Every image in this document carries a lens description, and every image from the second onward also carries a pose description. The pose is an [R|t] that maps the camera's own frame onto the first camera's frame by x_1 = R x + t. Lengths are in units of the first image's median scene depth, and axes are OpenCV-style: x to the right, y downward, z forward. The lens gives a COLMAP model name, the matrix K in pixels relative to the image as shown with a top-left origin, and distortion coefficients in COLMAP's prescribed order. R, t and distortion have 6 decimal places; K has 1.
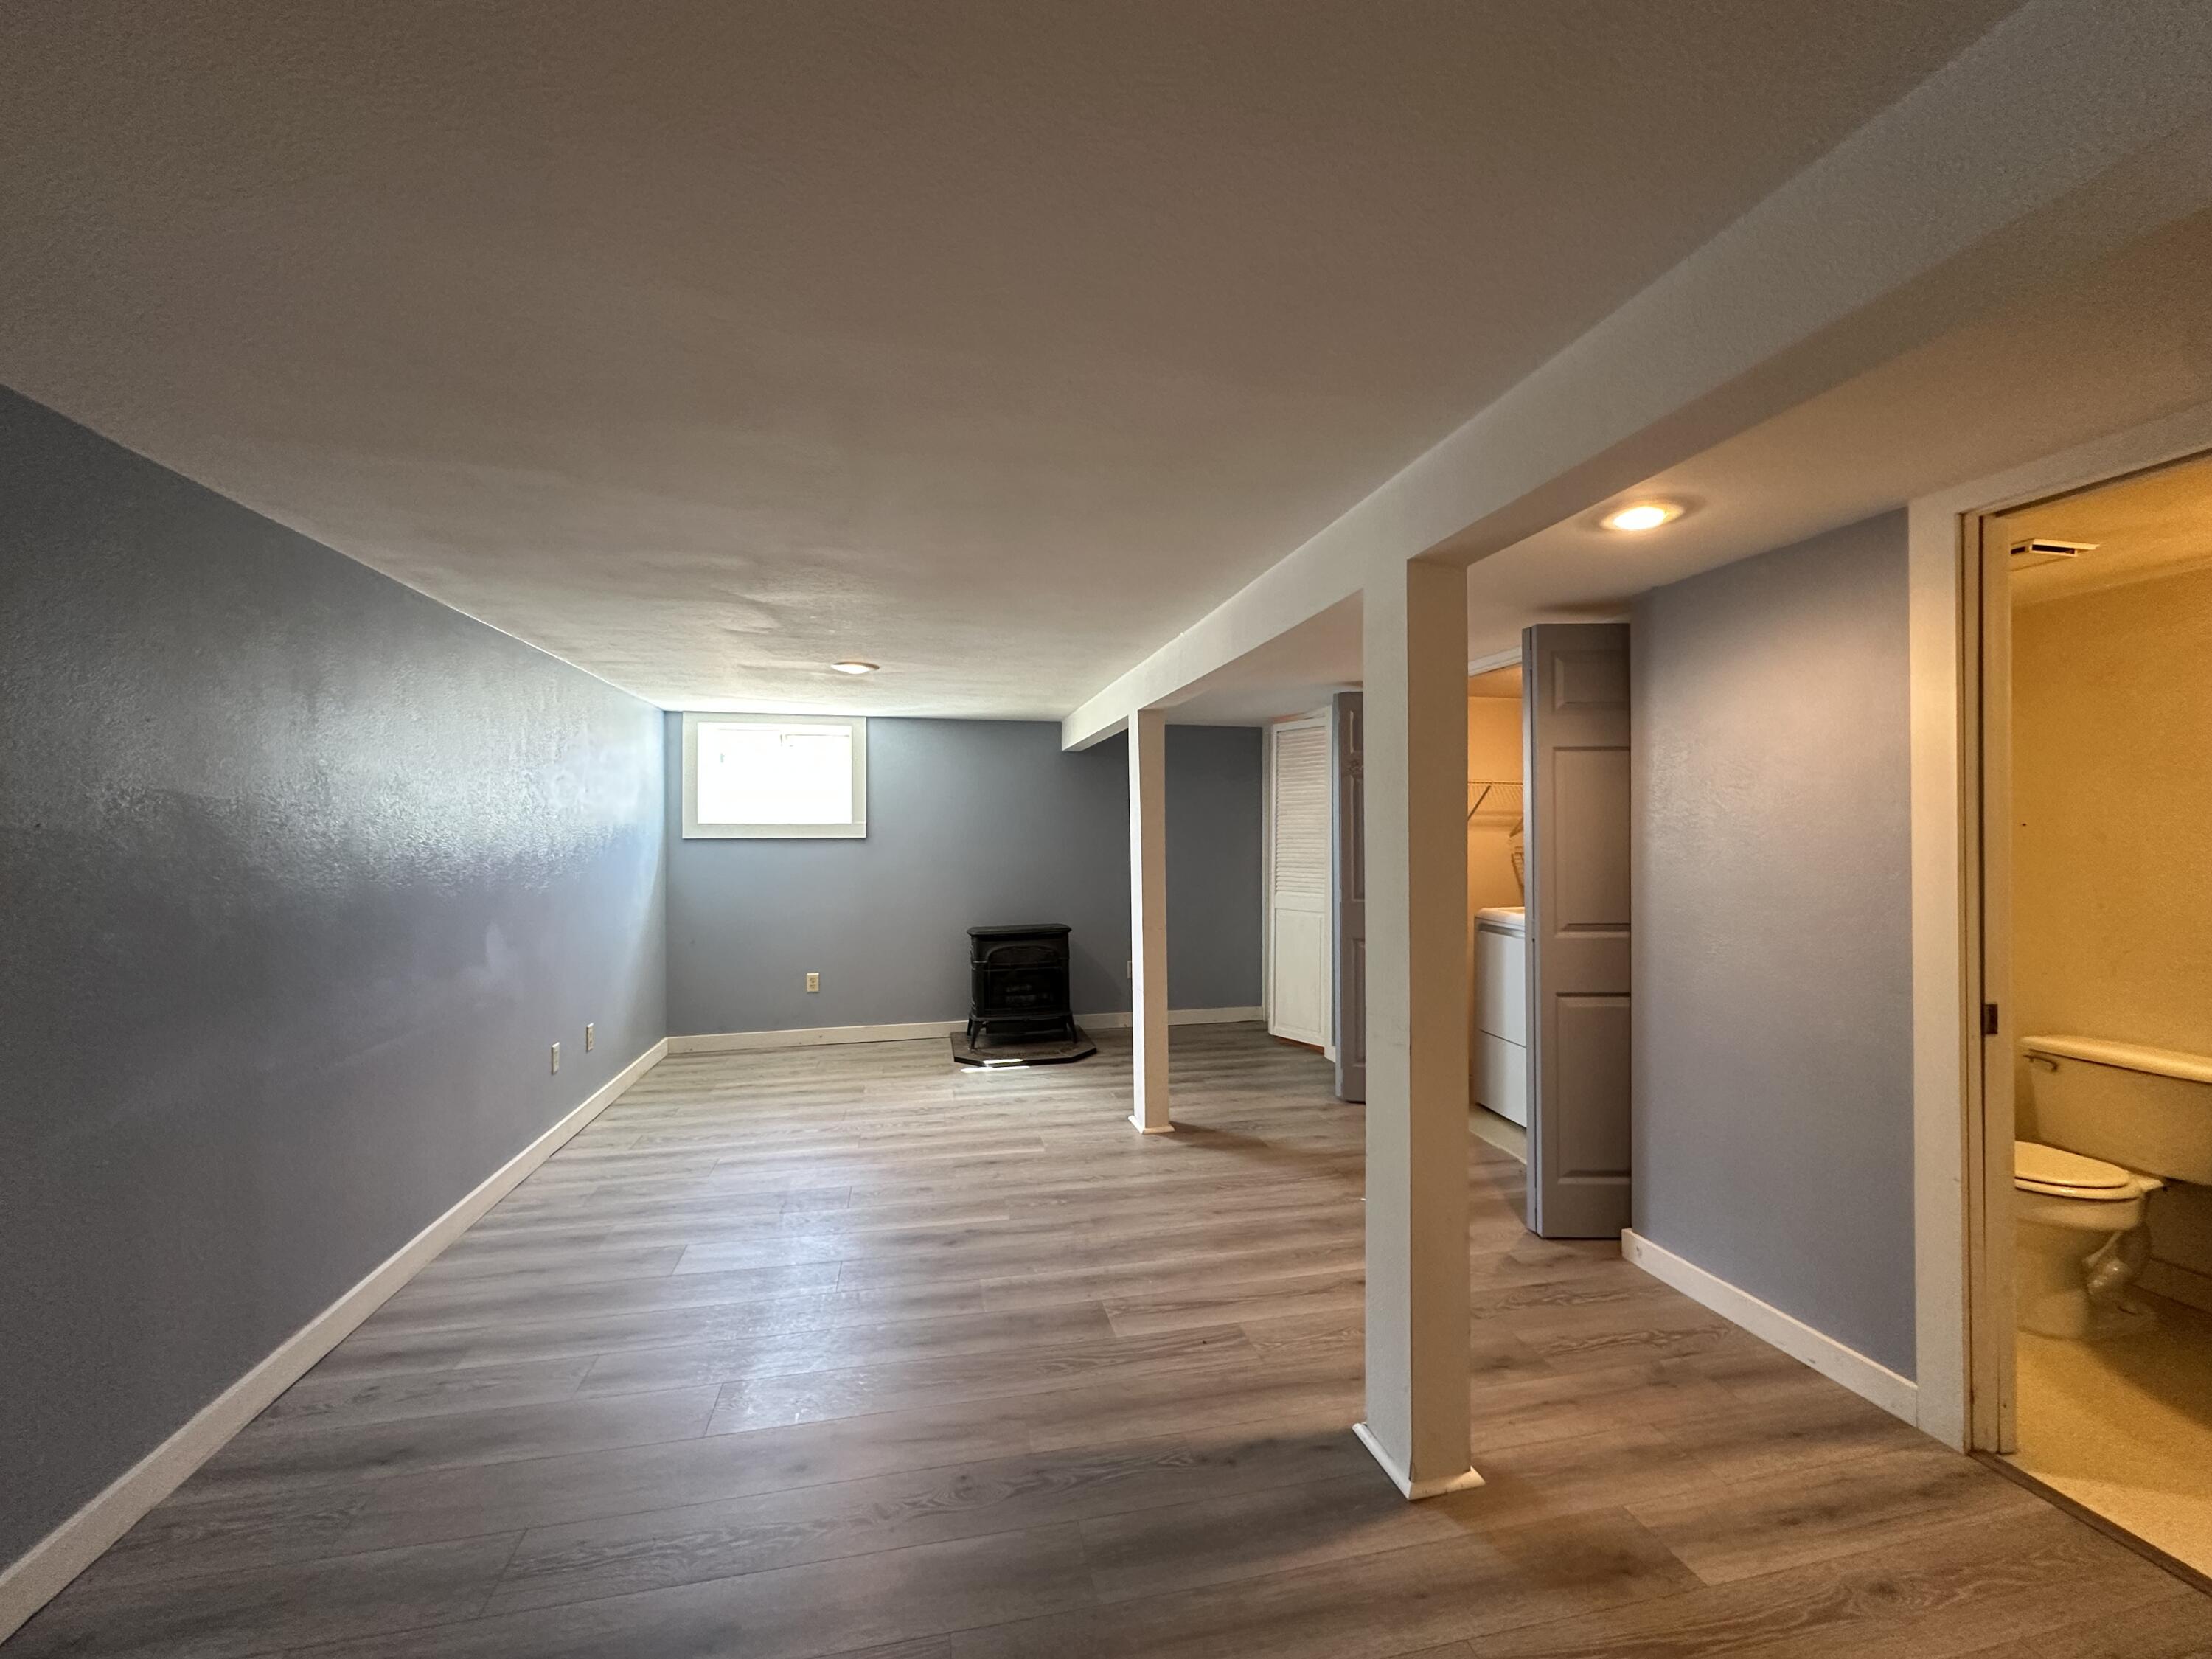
lens RADIAL K [[882.0, 0, 1104.5], [0, 882.0, 827.7], [0, 0, 1]] dist [-0.001886, 0.000484]
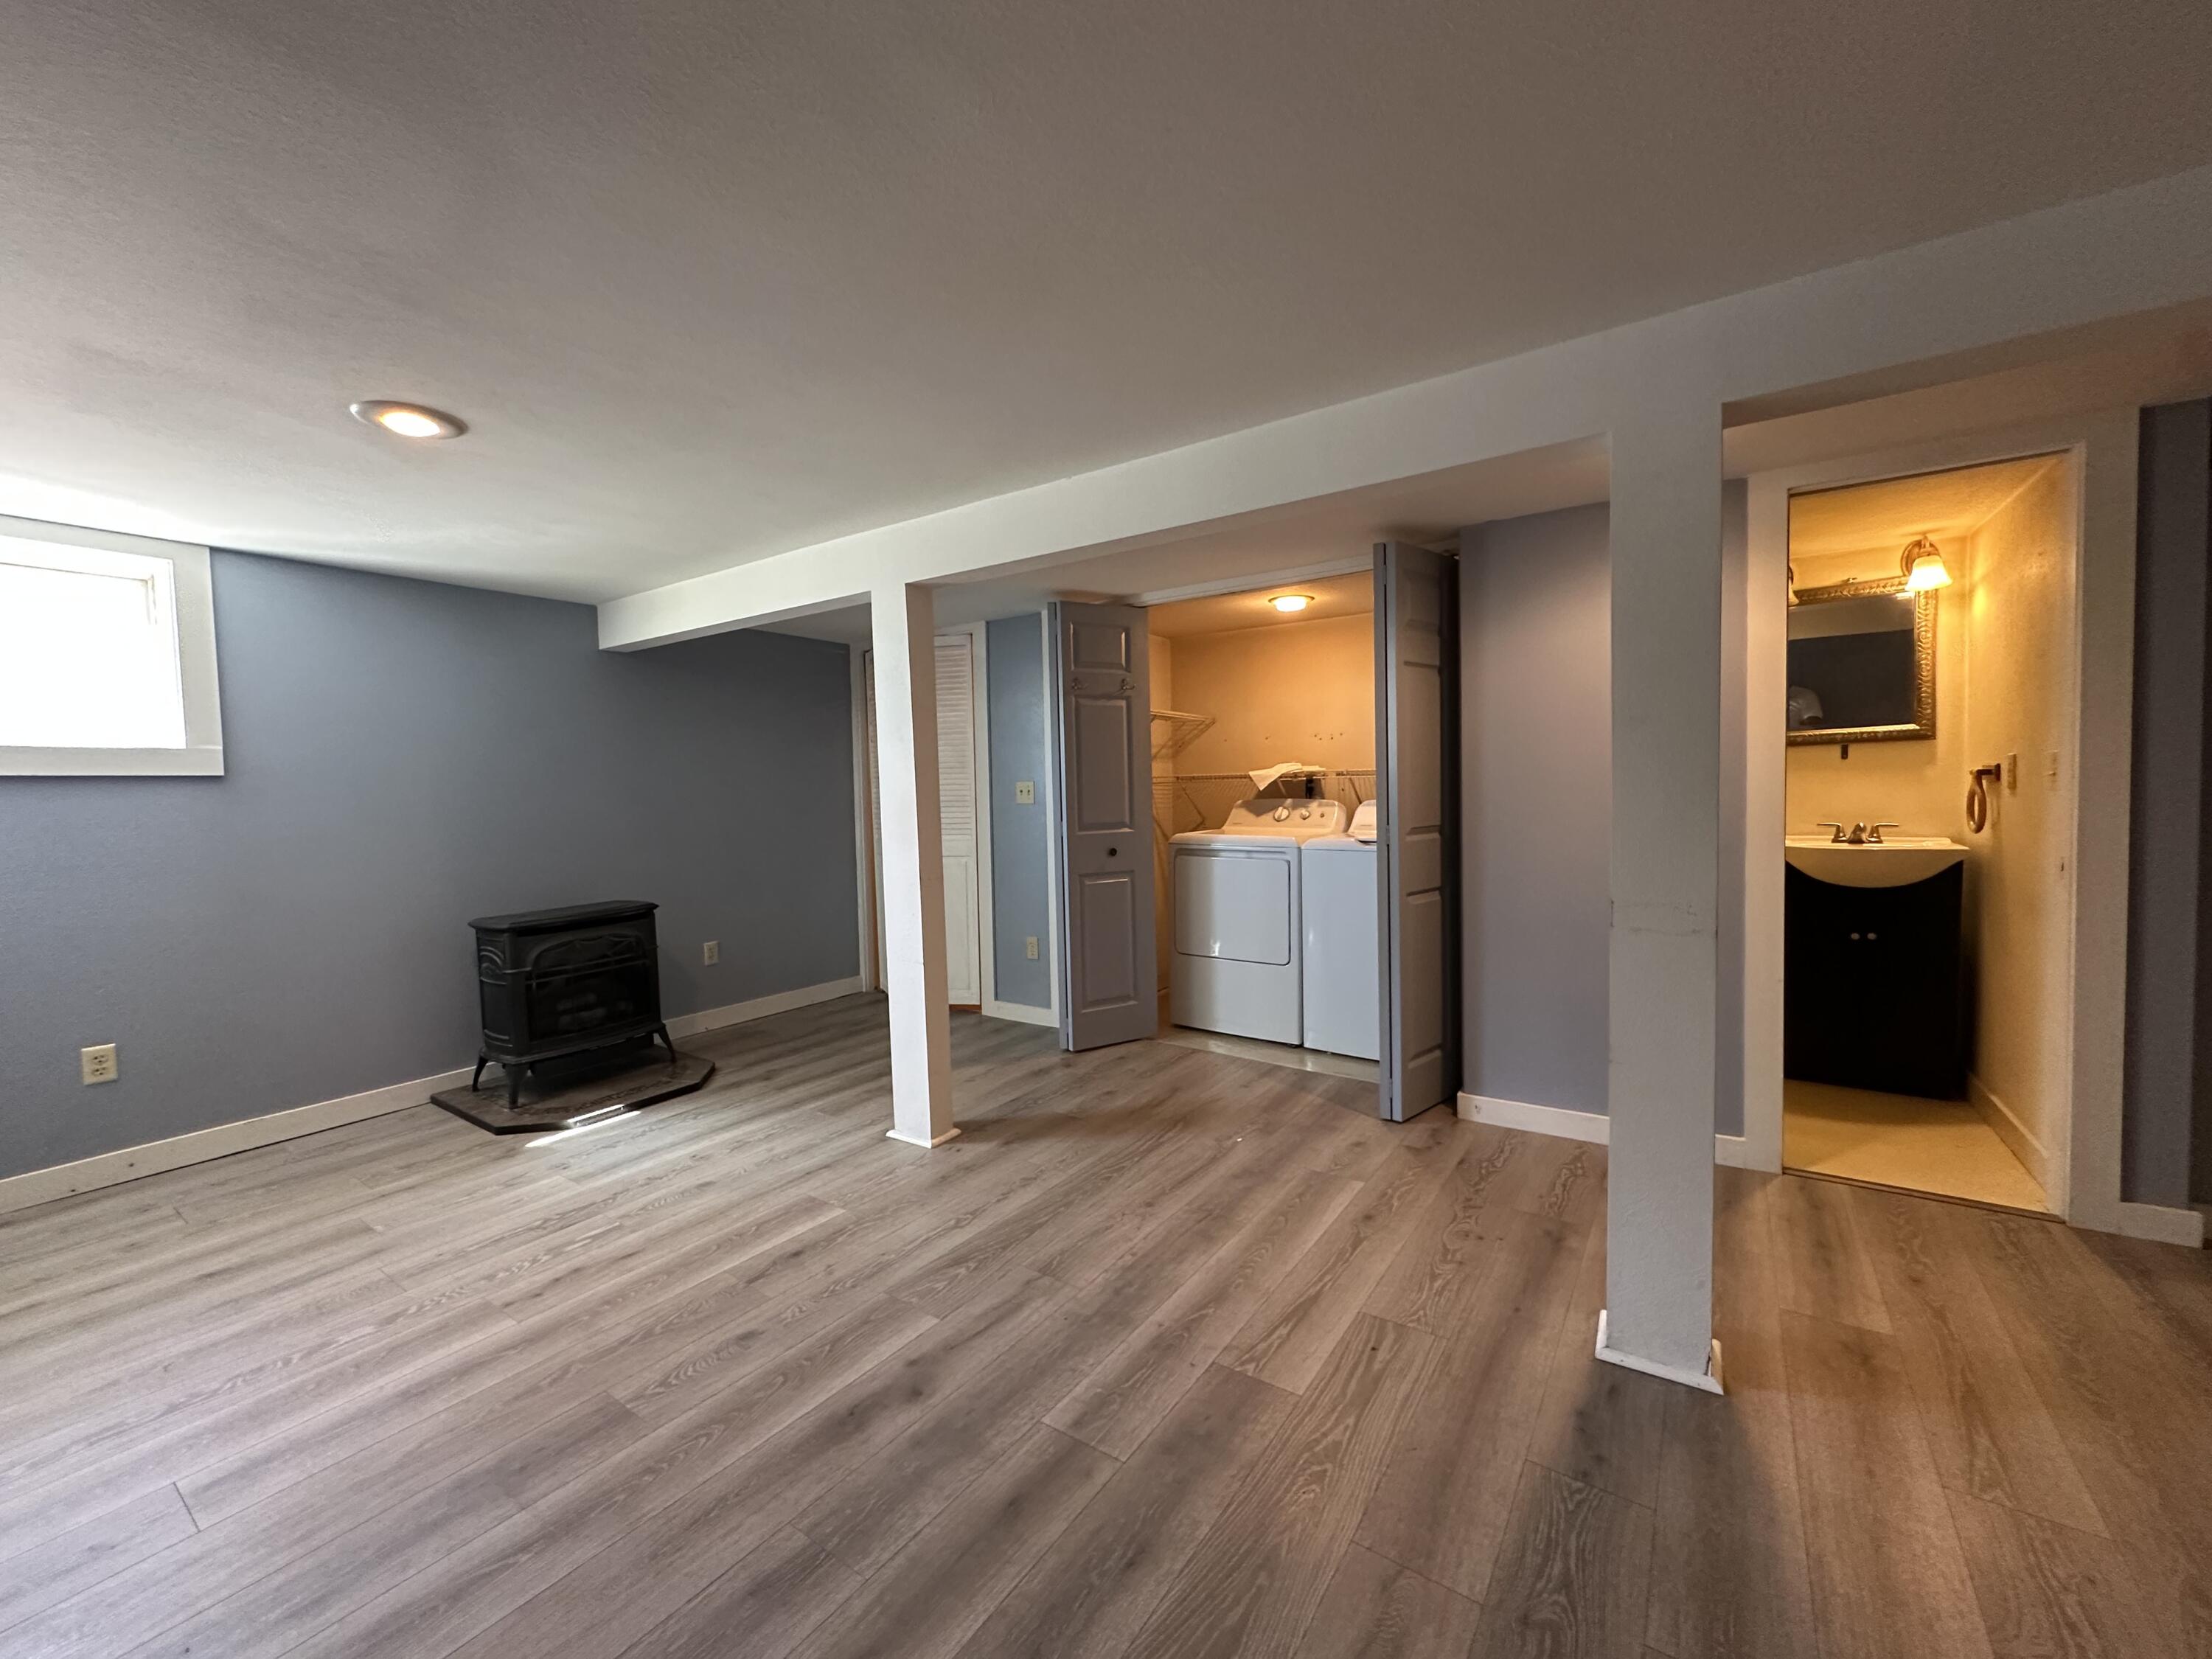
lens RADIAL K [[882.0, 0, 1104.5], [0, 882.0, 827.7], [0, 0, 1]] dist [-0.001886, 0.000484]
pose [[0.731902, -0.044312, 0.679968, -0.363051], [0.017868, 0.998788, 0.045856, 0.040731], [-0.681176, -0.021412, 0.731807, 0.359843]]
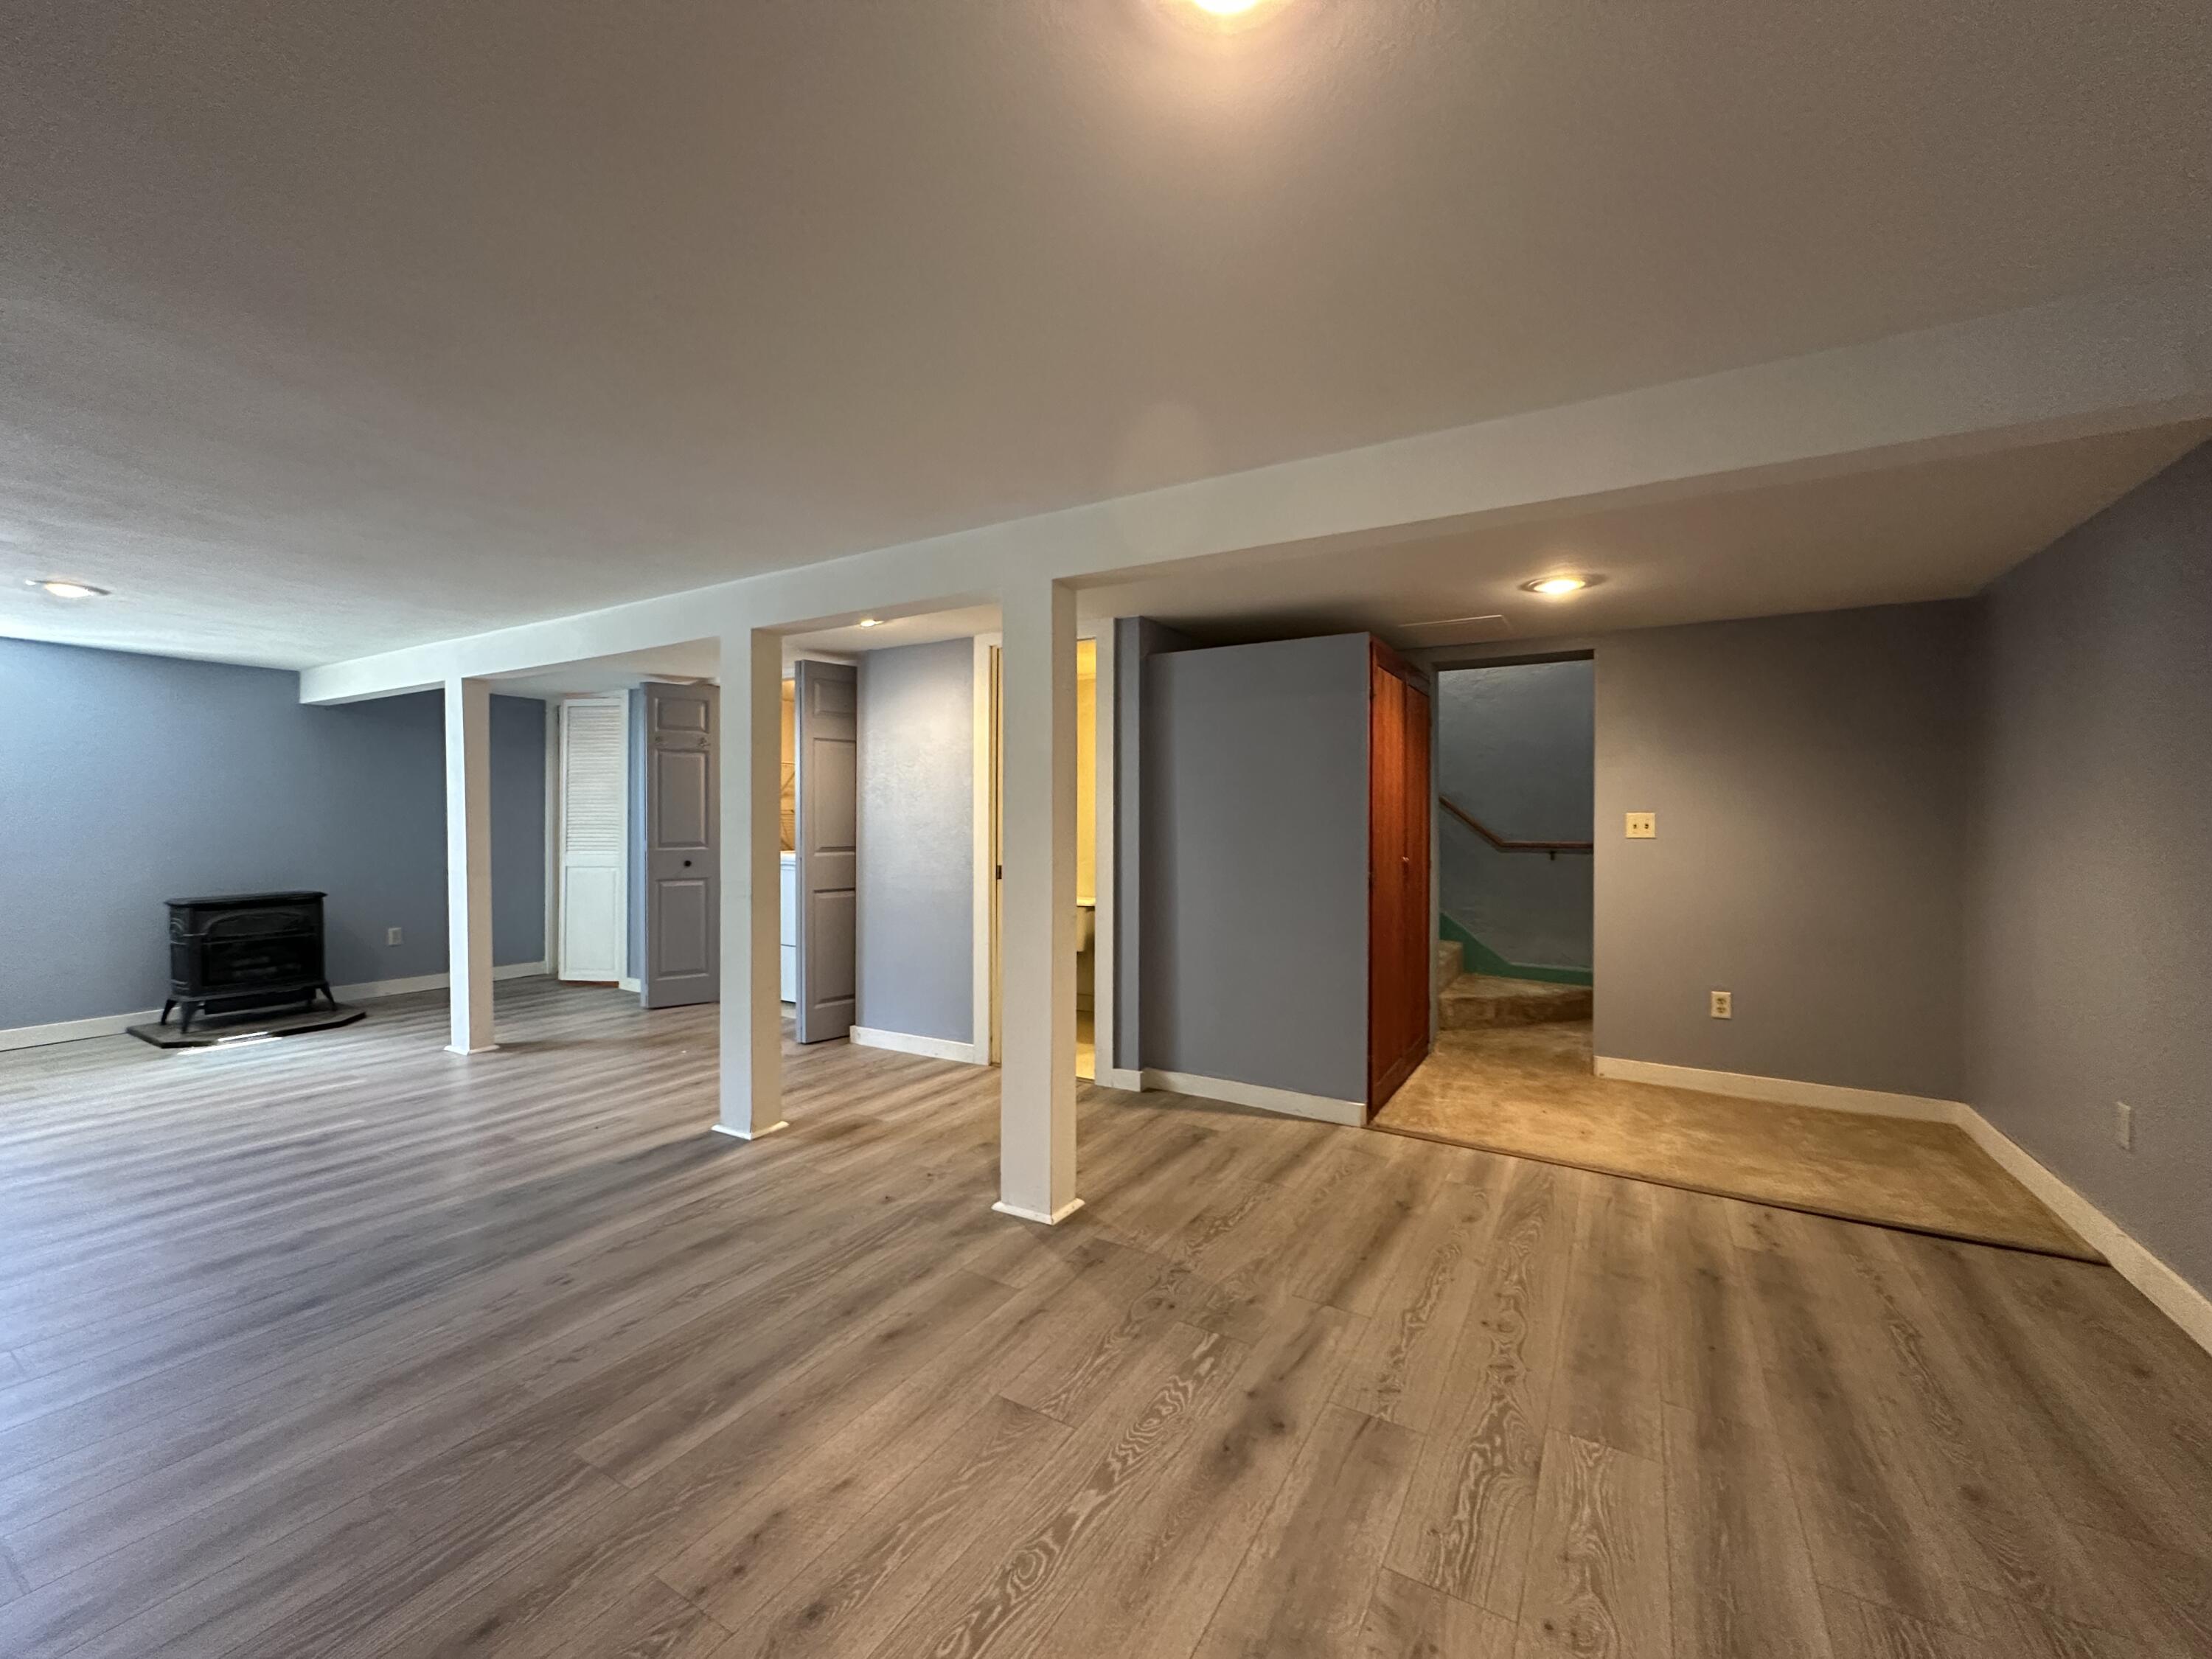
lens RADIAL K [[882.0, 0, 1104.5], [0, 882.0, 827.7], [0, 0, 1]] dist [-0.001886, 0.000484]
pose [[0.681290, 0.000674, 0.732013, -0.233904], [-0.009788, 0.999919, 0.008189, 0.040974], [-0.731948, -0.012744, 0.681241, -0.369994]]
